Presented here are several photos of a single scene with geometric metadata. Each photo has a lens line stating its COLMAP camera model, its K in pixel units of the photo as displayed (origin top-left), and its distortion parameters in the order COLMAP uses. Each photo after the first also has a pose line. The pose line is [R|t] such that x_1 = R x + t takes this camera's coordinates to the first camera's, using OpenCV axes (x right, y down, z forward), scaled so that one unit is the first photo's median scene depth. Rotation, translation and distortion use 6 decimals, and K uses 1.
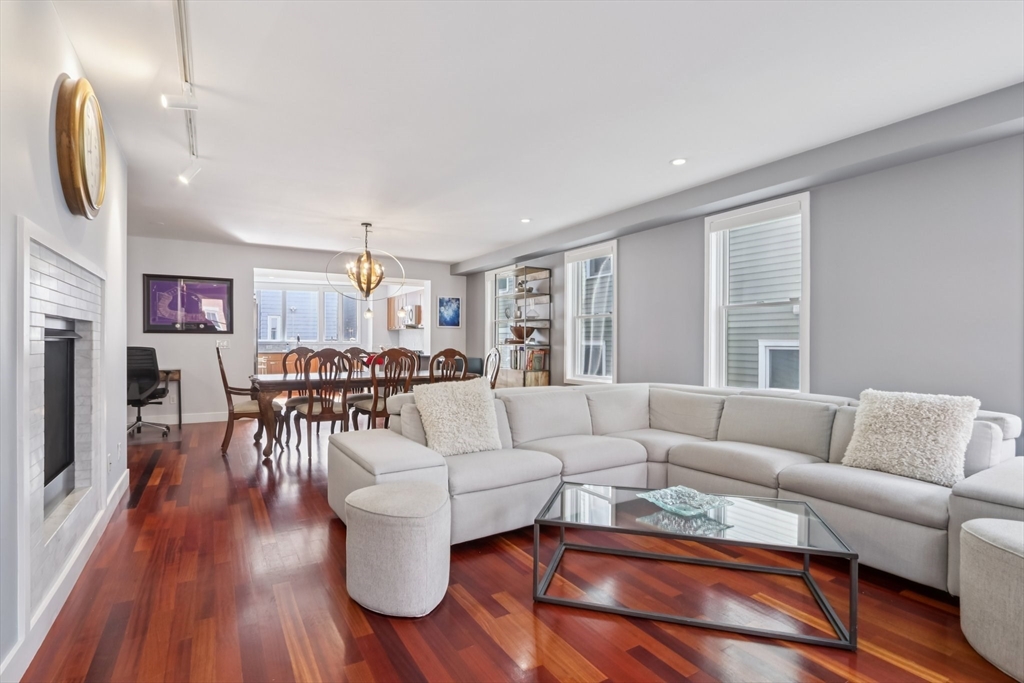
lens RADIAL K [[491.3, 0, 509.3], [0, 491.3, 343.4], [0, 0, 1]] dist [-0.000771, -0.000070]
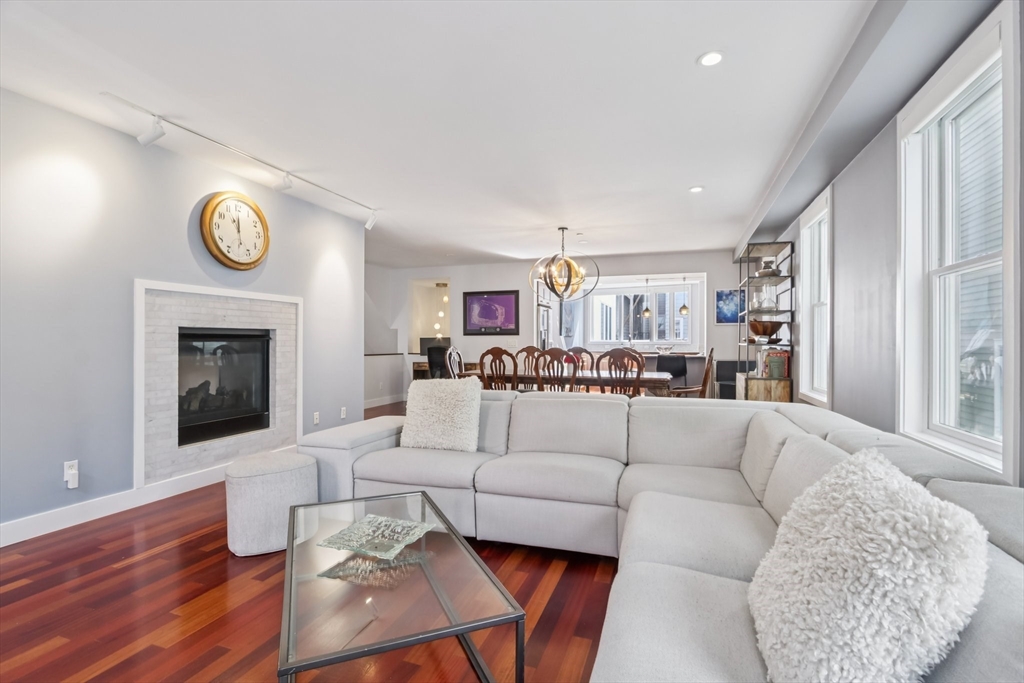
lens RADIAL K [[483.6, 0, 510.3], [0, 483.6, 344.8], [0, 0, 1]] dist [-0.012897, 0.000277]
pose [[0.650397, 0.002226, -0.759591, 0.318548], [-0.000960, 0.999997, 0.002109, 0.001612], [0.759594, -0.000642, 0.650398, 0.189868]]
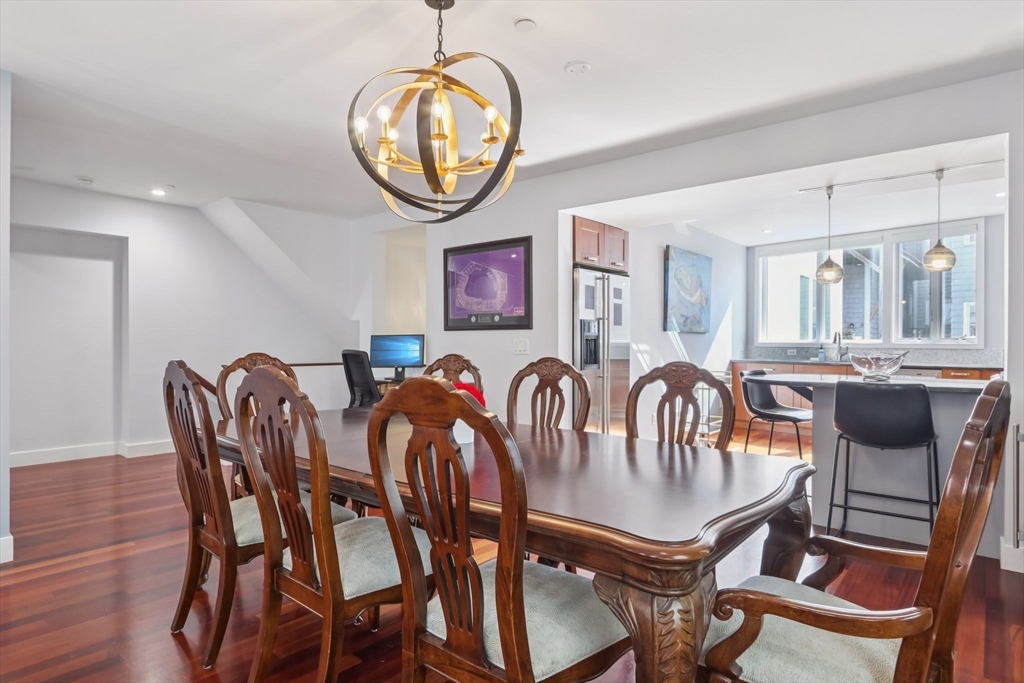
lens RADIAL K [[573.4, 0, 512.0], [0, 573.4, 341.5], [0, 0, 1]] dist [0.000447, 0.000207]
pose [[0.340831, -0.001131, -0.940124, 0.061233], [-0.002900, 0.999993, -0.002254, -0.003805], [0.940120, 0.003494, 0.340826, 0.713418]]
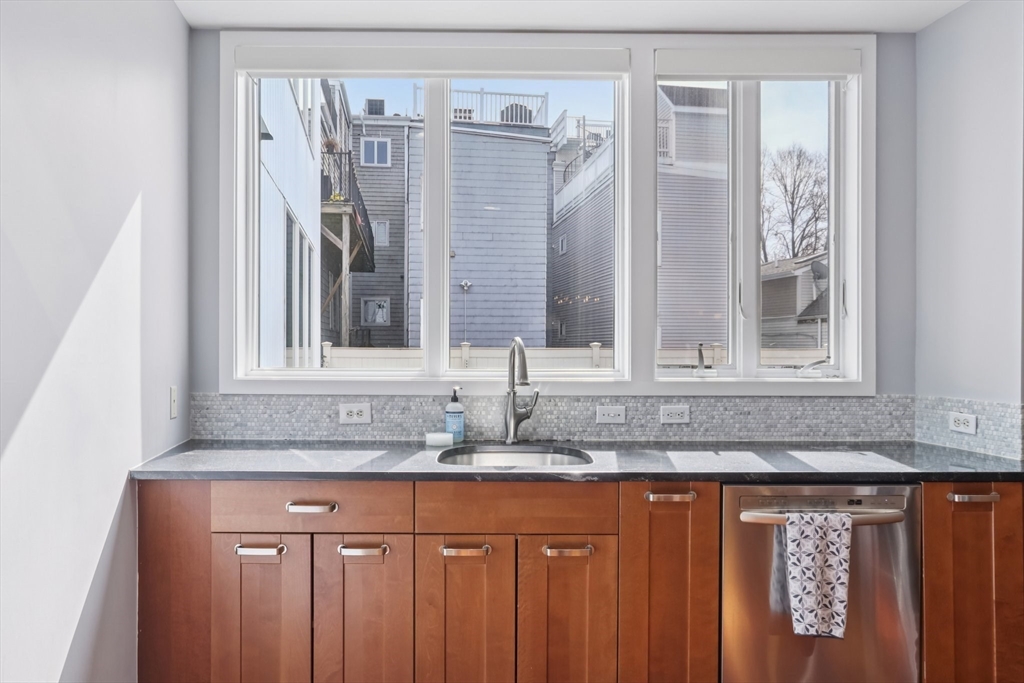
lens RADIAL K [[735.7, 0, 512.0], [0, 735.7, 341.5], [0, 0, 1]] dist [0.001045, 0.000384]
pose [[0.943014, -0.001421, -0.332750, -0.552493], [-0.001236, 0.999969, -0.007772, -0.022722], [0.332750, 0.007741, 0.942983, 1.222838]]
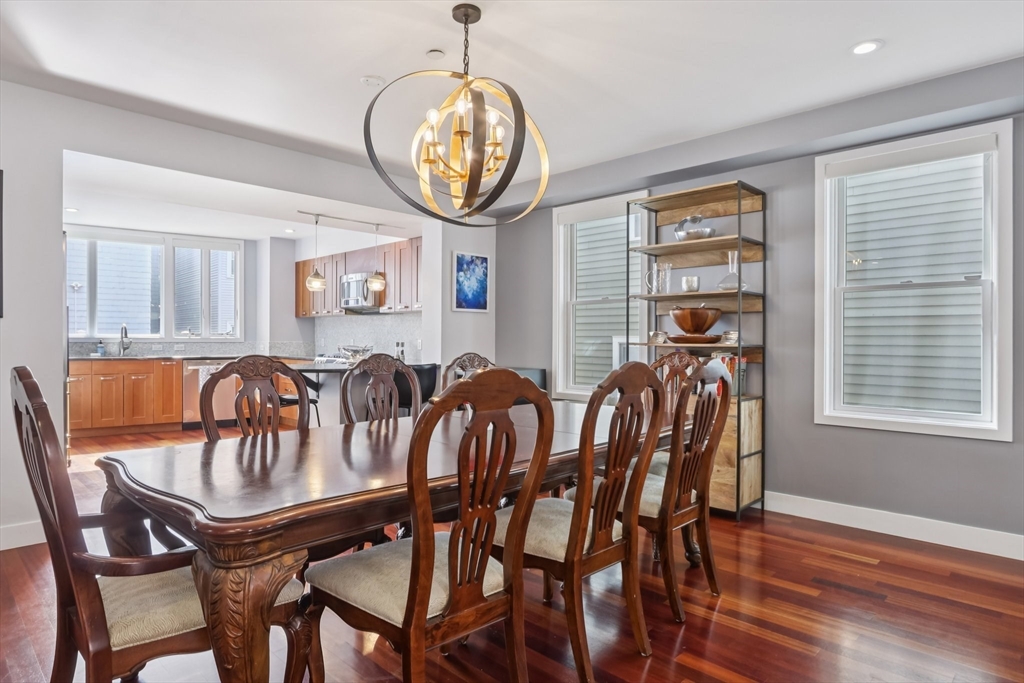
lens RADIAL K [[569.3, 0, 512.0], [0, 569.3, 341.5], [0, 0, 1]] dist [-0.012172, 0.000325]
pose [[0.964600, -0.000304, 0.263718, -0.289061], [-0.001082, 0.999986, 0.005113, -0.003534], [-0.263716, -0.005217, 0.964586, 0.466818]]
